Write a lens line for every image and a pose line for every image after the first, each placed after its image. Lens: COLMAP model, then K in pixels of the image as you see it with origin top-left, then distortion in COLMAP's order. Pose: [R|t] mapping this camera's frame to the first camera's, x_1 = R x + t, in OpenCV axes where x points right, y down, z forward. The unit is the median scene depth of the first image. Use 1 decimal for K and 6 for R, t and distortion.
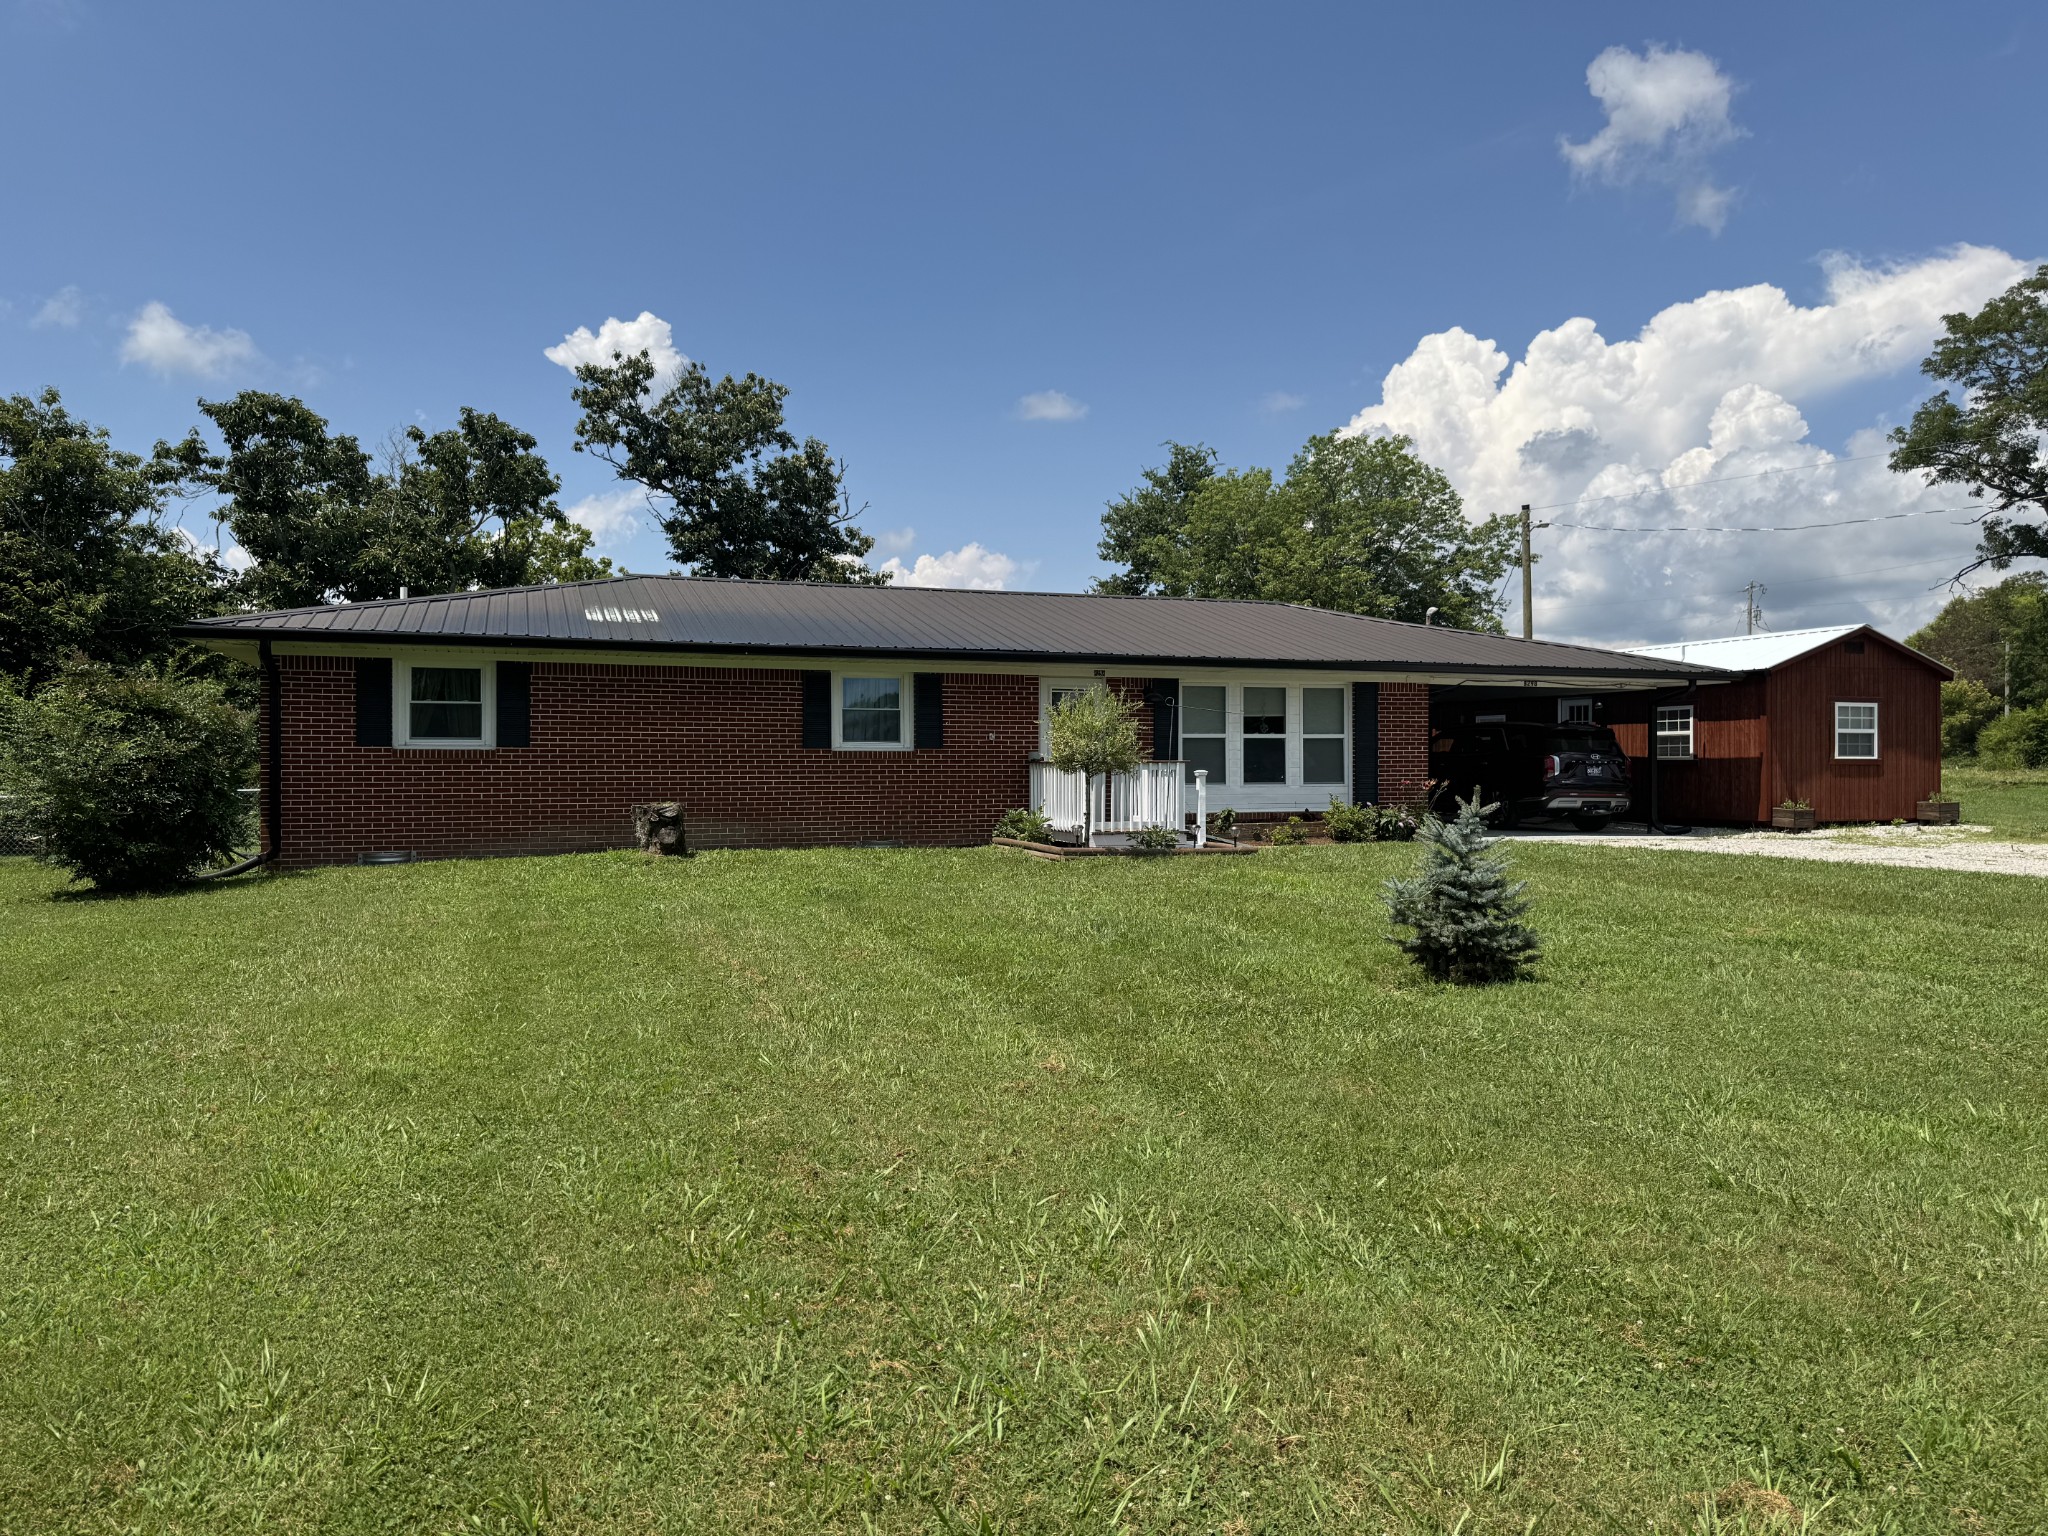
lens RADIAL K [[1442.3, 0, 1029.2], [0, 1442.3, 774.8], [0, 0, 1]] dist [0.154043, -0.231095]
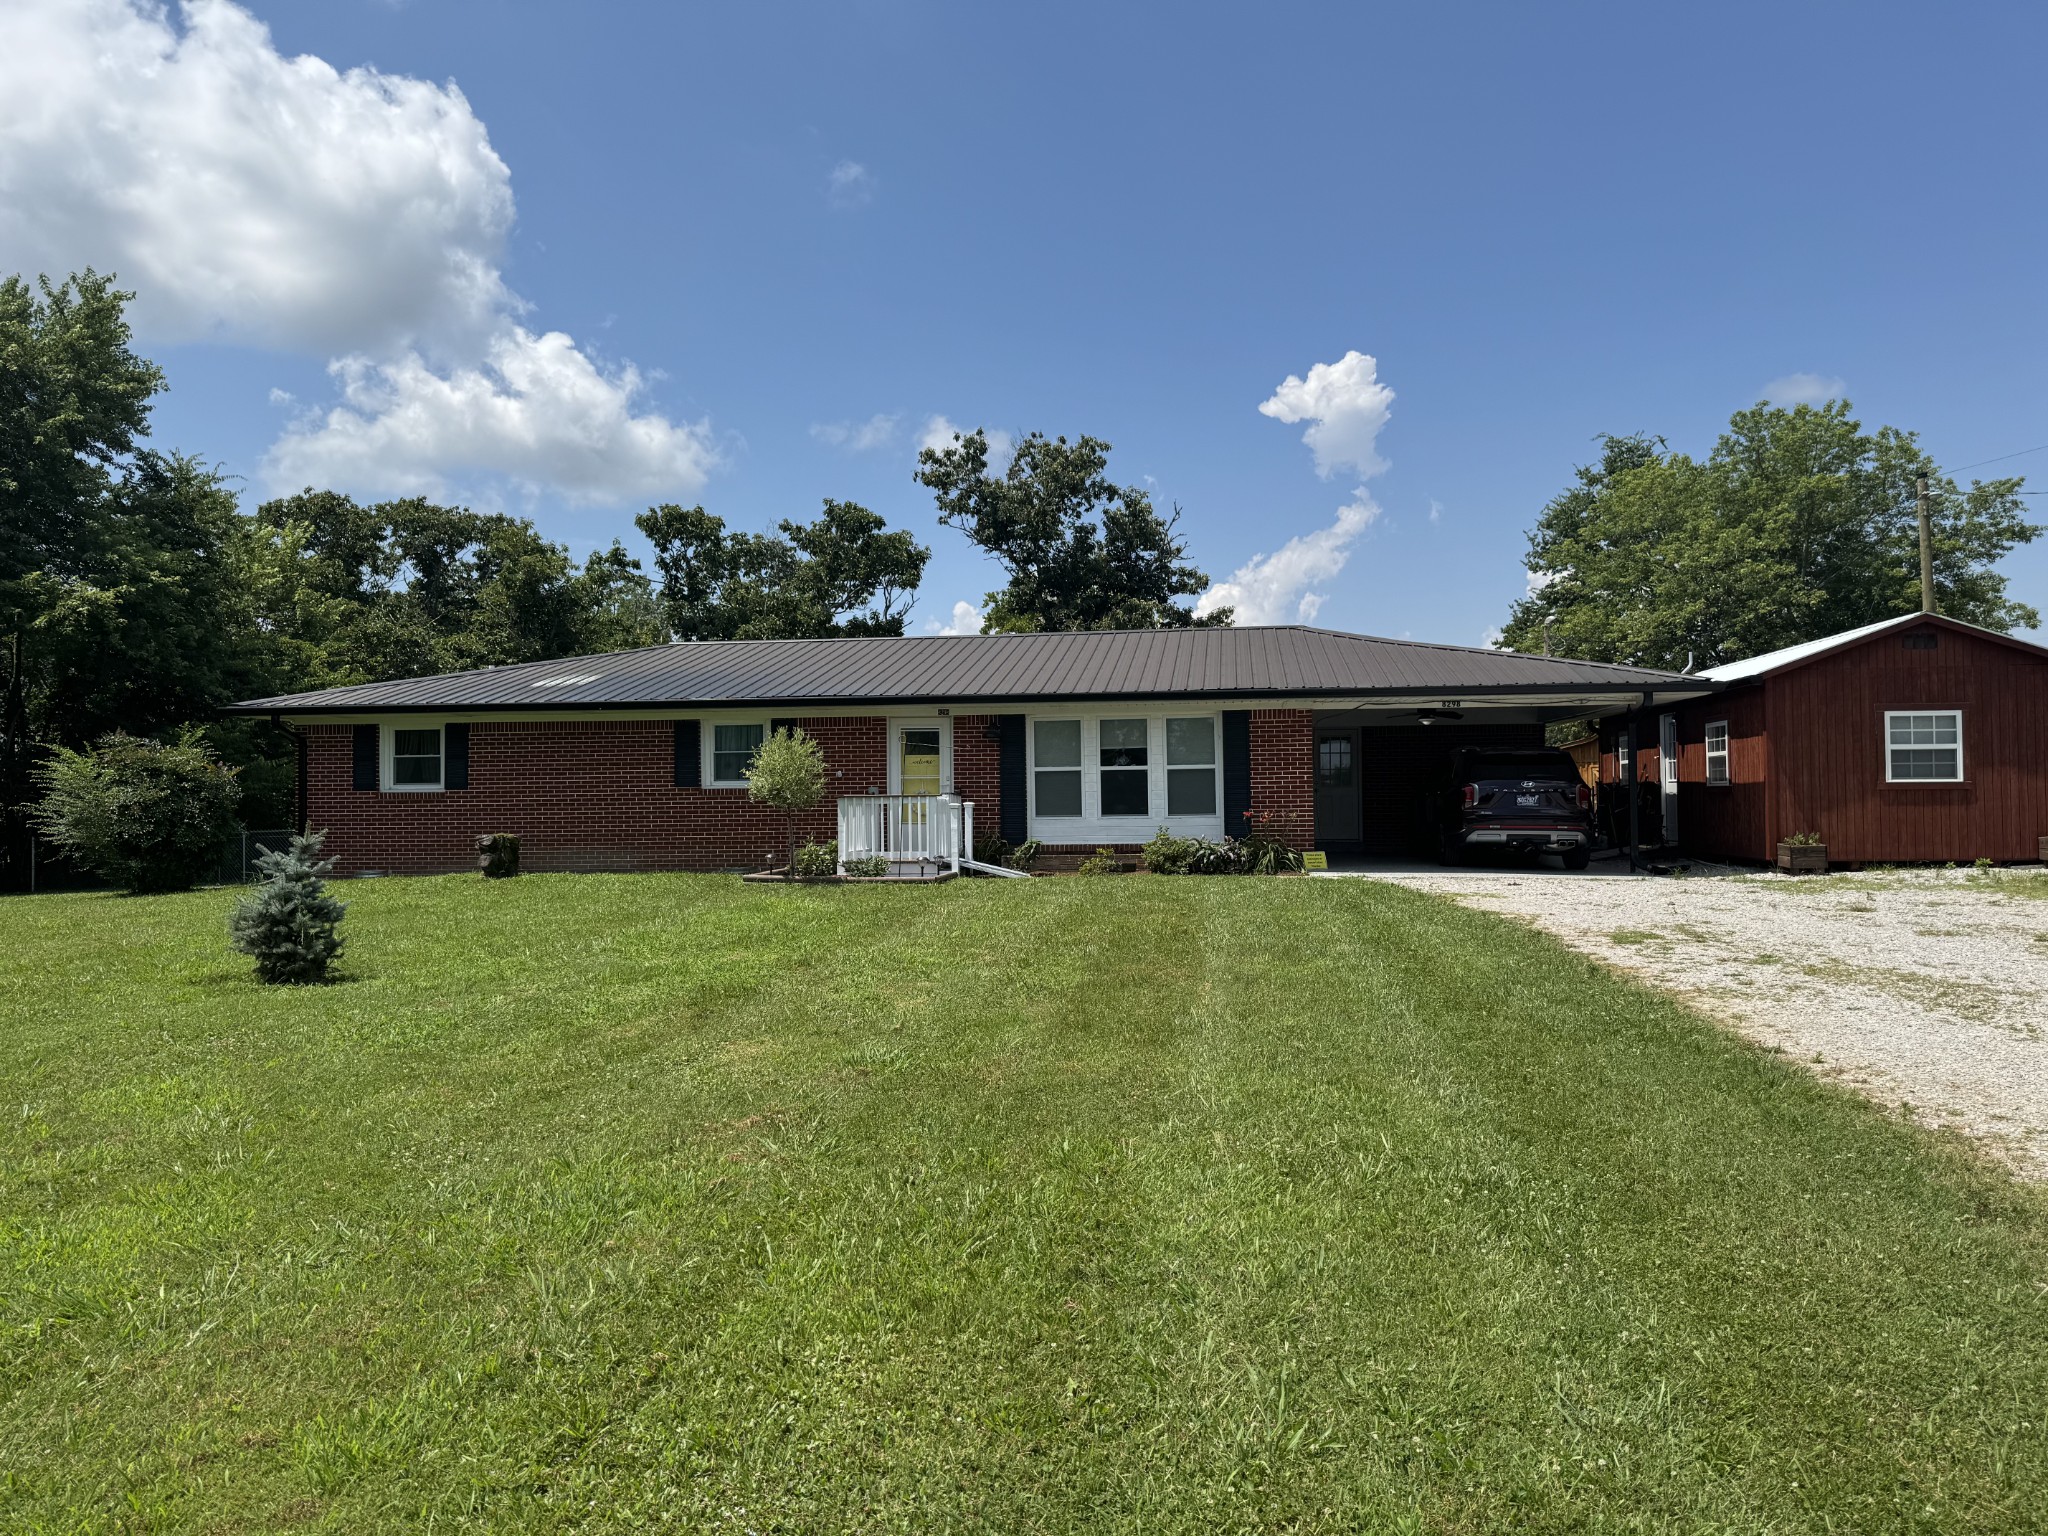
lens RADIAL K [[1457.5, 0, 1022.8], [0, 1457.5, 770.5], [0, 0, 1]] dist [0.121573, -0.152656]
pose [[0.881433, -0.018428, -0.471950, 0.564916], [0.006131, 0.999601, -0.027579, 0.002228], [0.472270, 0.021415, 0.881194, 0.076704]]
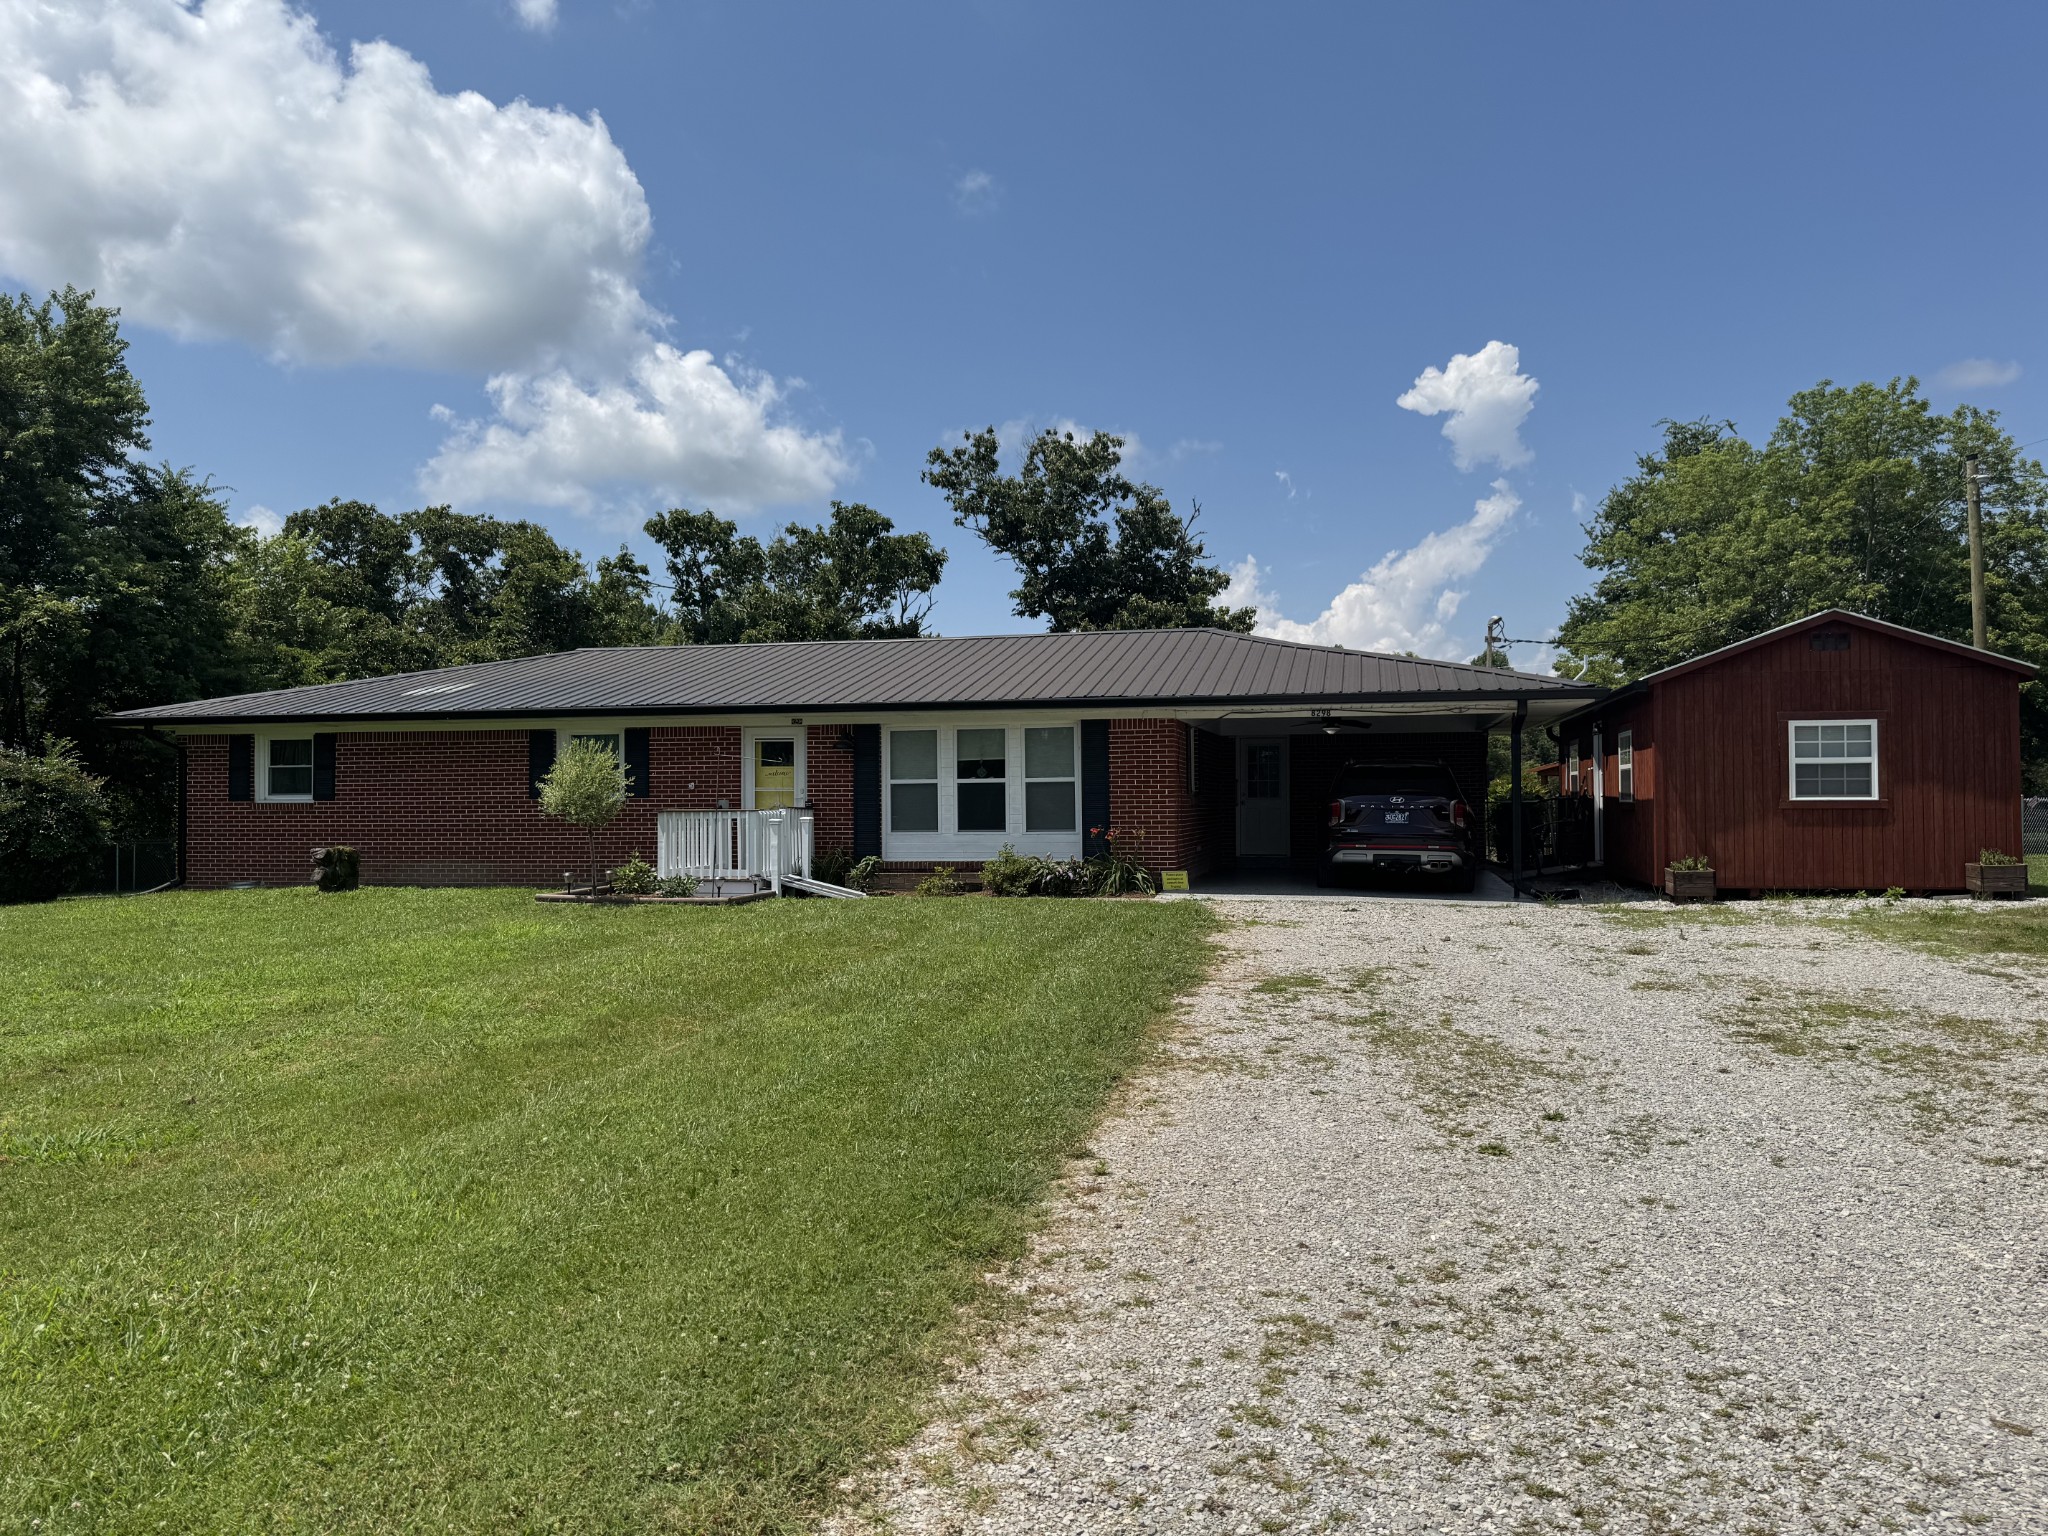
lens RADIAL K [[1457.5, 0, 1022.8], [0, 1457.5, 770.5], [0, 0, 1]] dist [0.121573, -0.152656]
pose [[0.834479, -0.017449, -0.550763, 0.694087], [0.001910, 0.999584, -0.028774, -0.005883], [0.551036, 0.022959, 0.834166, 0.217439]]
